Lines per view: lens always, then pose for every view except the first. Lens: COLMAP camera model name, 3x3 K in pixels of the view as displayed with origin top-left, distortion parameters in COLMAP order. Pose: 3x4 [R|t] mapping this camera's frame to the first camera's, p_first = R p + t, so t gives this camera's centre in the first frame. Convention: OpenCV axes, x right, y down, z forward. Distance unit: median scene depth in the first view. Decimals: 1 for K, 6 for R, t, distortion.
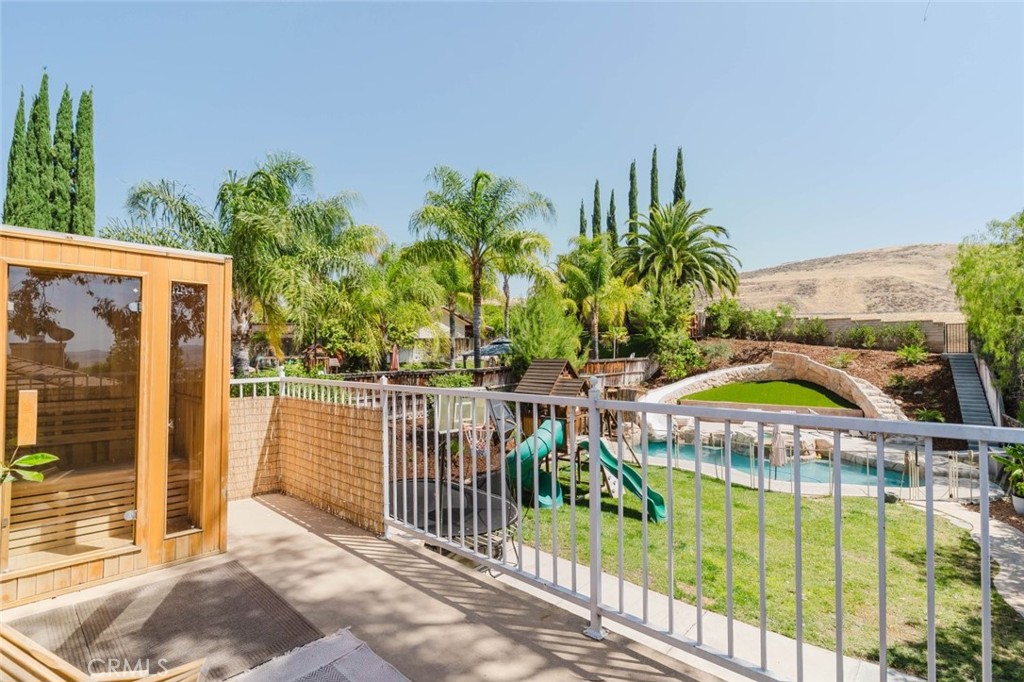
lens RADIAL K [[496.6, 0, 504.8], [0, 496.6, 347.2], [0, 0, 1]] dist [-0.002876, 0.000364]
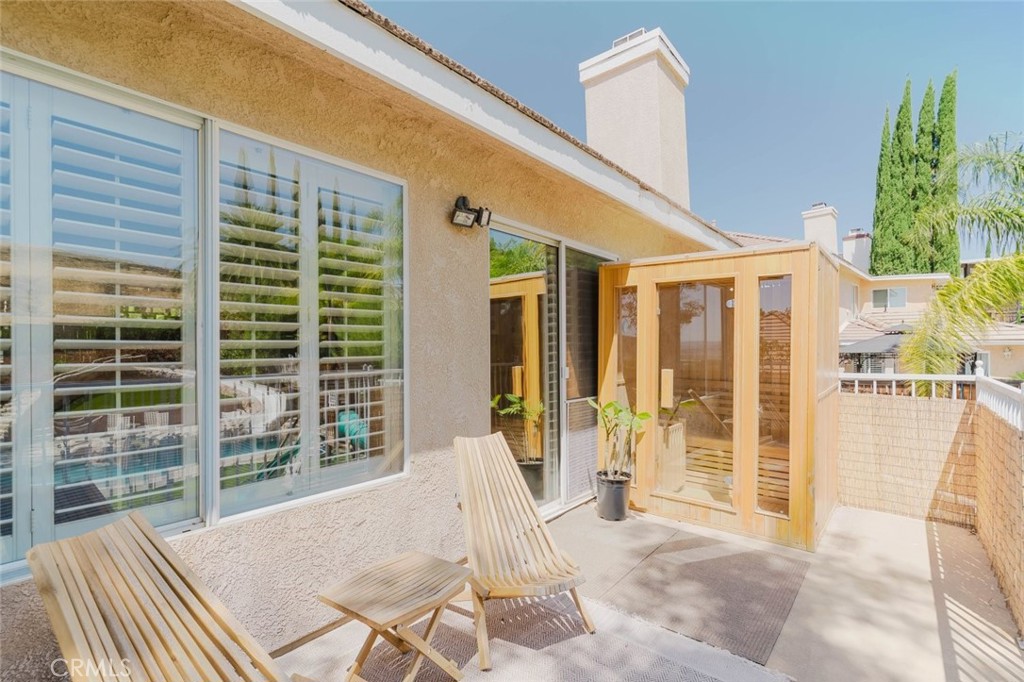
lens RADIAL K [[481.6, 0, 489.2], [0, 481.6, 344.1], [0, 0, 1]] dist [-0.000509, 0.000101]
pose [[0.060844, 0.001527, -0.998146, 0.041574], [0.010168, 0.999946, 0.002150, 0.000751], [0.998096, -0.010280, 0.060825, 0.042635]]
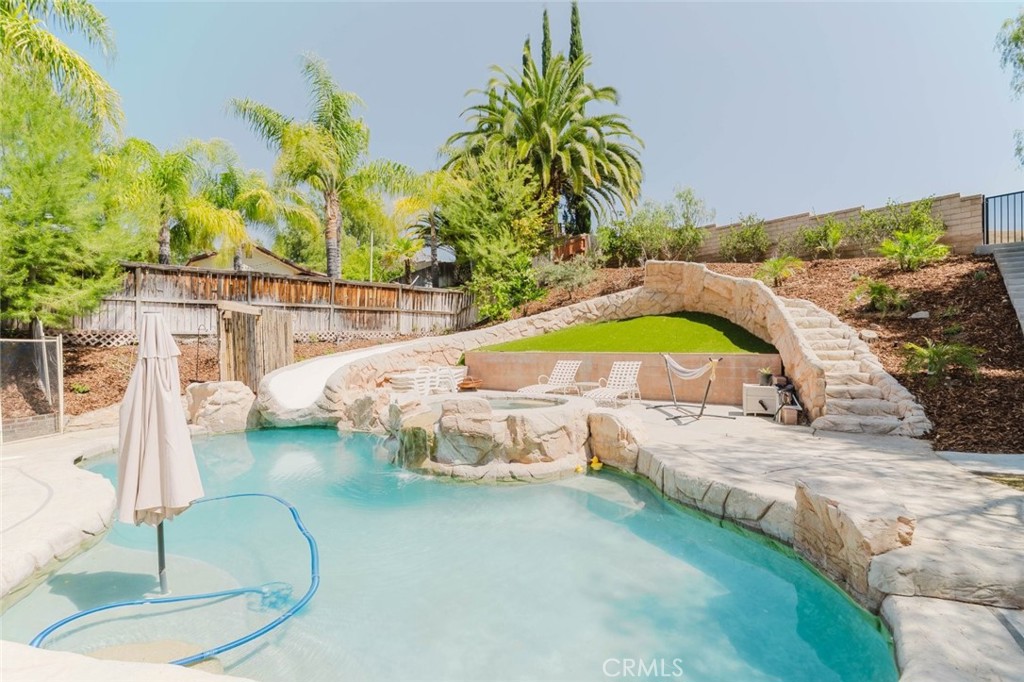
lens RADIAL K [[496.6, 0, 504.8], [0, 496.6, 347.2], [0, 0, 1]] dist [-0.002876, 0.000364]
pose [[0.999325, -0.005892, -0.036249, 0.497798], [0.006244, 0.999935, 0.009592, 0.113696], [0.036190, -0.009811, 0.999297, 0.566522]]
